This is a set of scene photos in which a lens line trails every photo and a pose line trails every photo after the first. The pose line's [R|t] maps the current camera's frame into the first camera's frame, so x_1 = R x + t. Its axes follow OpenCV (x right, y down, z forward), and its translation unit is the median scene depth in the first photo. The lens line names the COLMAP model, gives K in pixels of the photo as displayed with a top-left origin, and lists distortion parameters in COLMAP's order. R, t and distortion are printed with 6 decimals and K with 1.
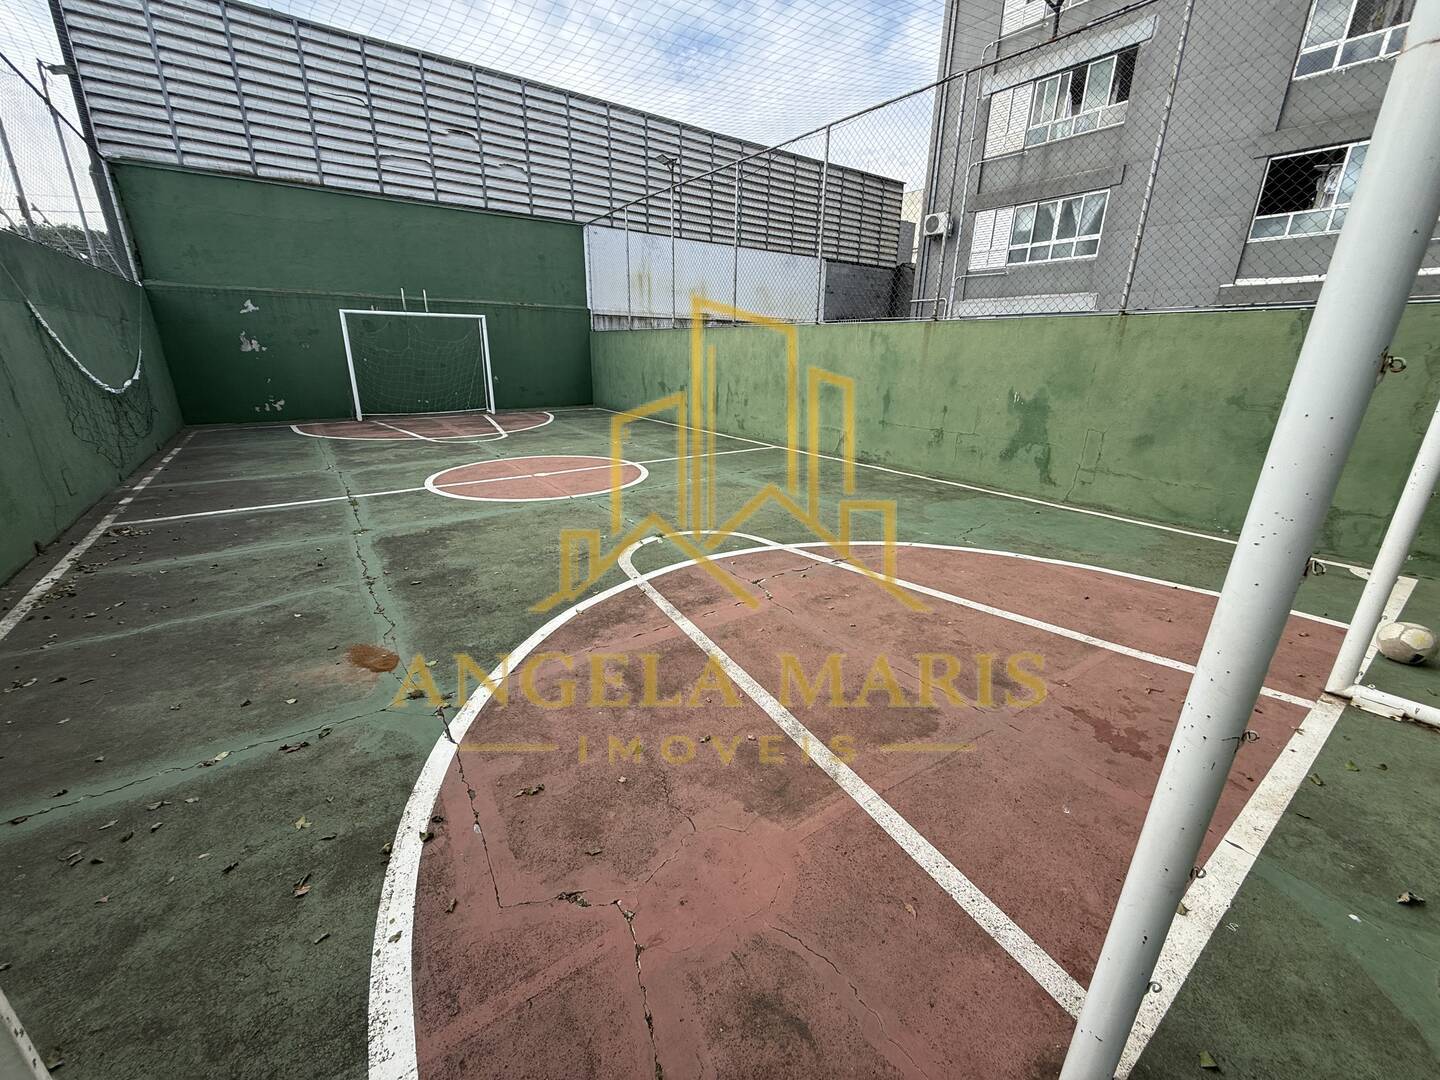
lens RADIAL K [[574.6, 0, 715.9], [0, 574.6, 540.6], [0, 0, 1]] dist [0.001734, 0.000327]
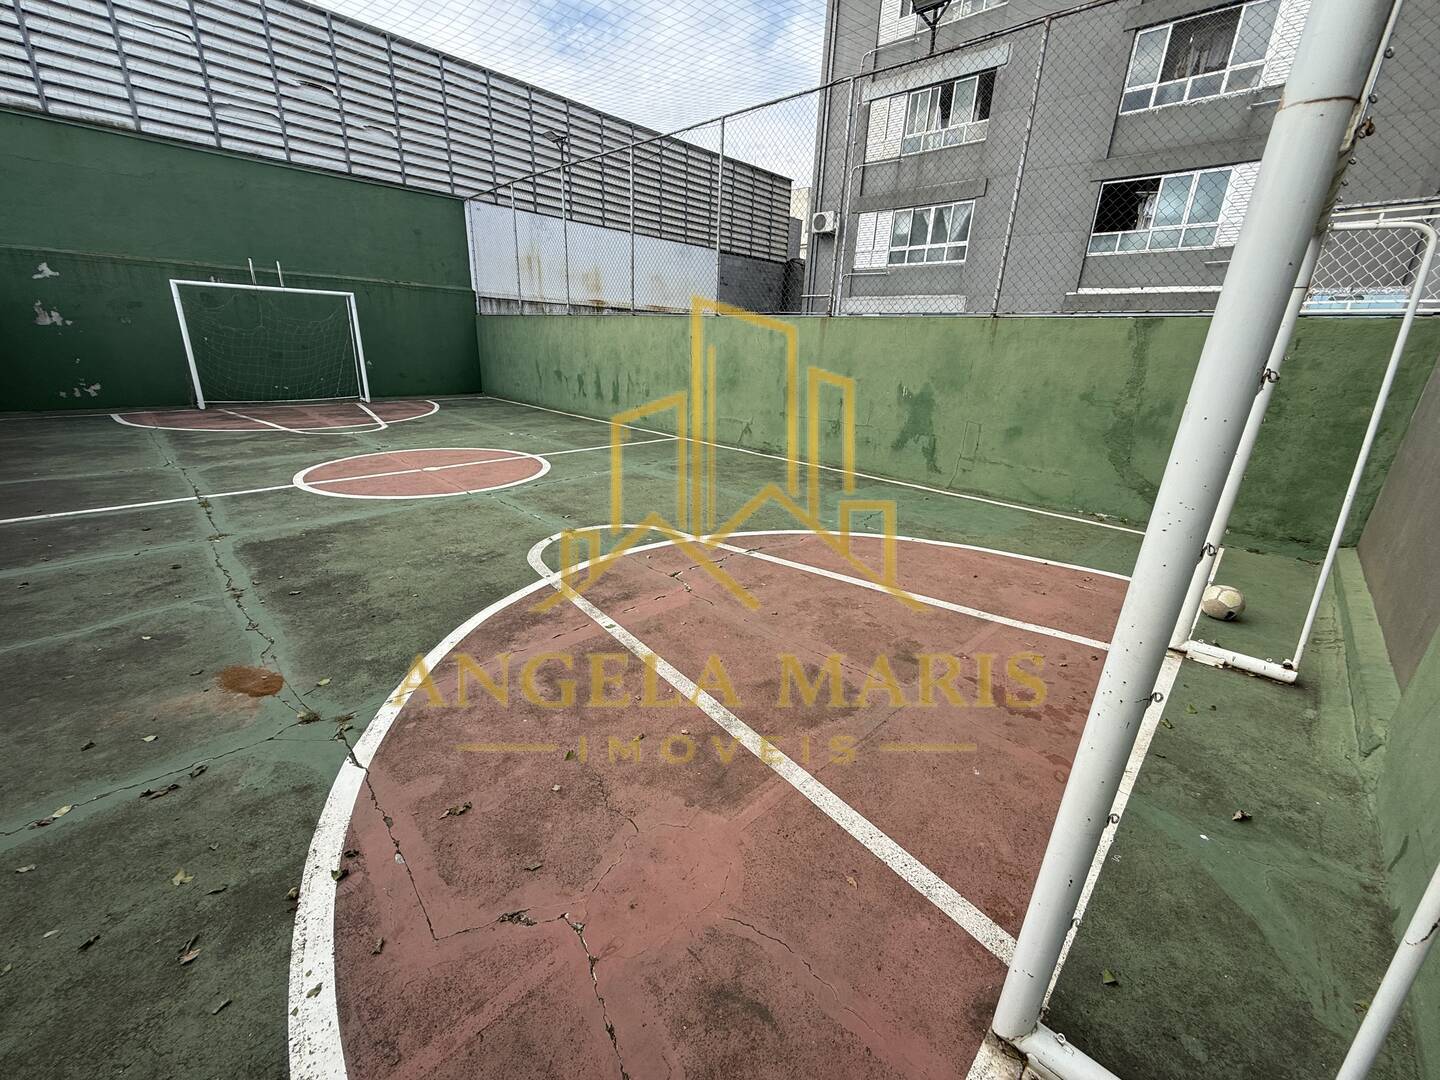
lens RADIAL K [[574.6, 0, 716.7], [0, 574.6, 540.9], [0, 0, 1]] dist [0.001734, 0.000327]
pose [[0.984383, -0.033975, 0.172729, -0.023082], [0.031058, 0.999326, 0.019562, -0.003813], [-0.173277, -0.013892, 0.984775, 0.004918]]
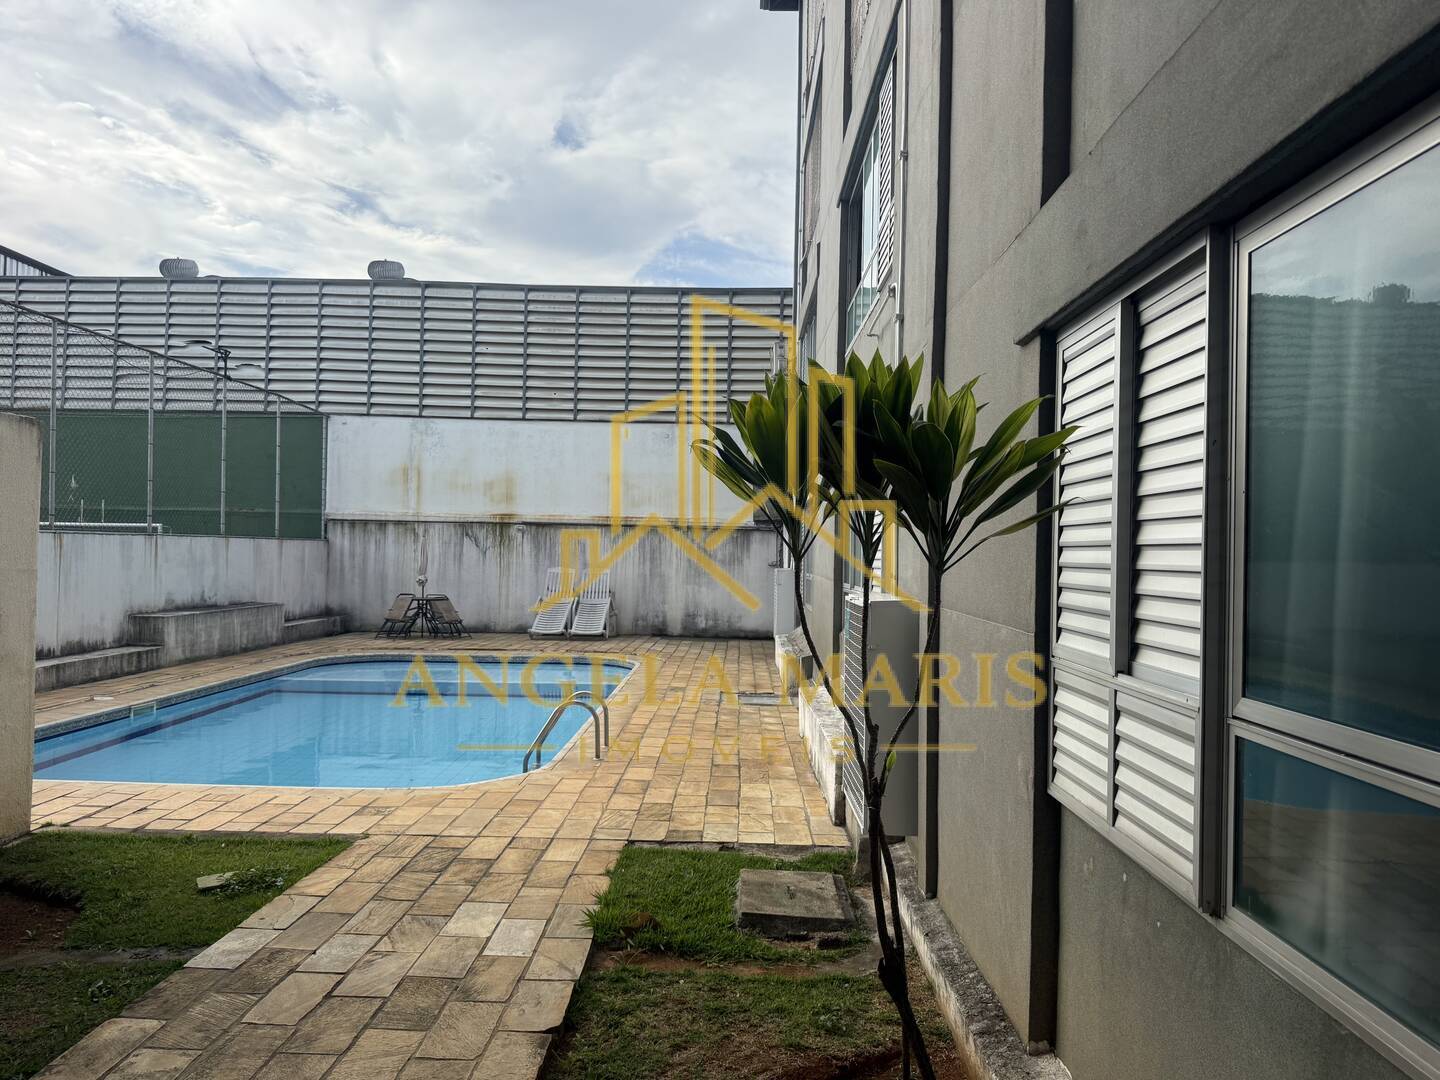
lens RADIAL K [[1018.4, 0, 732.2], [0, 1018.4, 550.9], [0, 0, 1]] dist [0.036882, -0.067984]
pose [[0.806856, -0.036830, -0.589599, 3.434351], [-0.195310, 0.925299, -0.325078, -0.072696], [0.557528, 0.377446, 0.739390, 1.079326]]
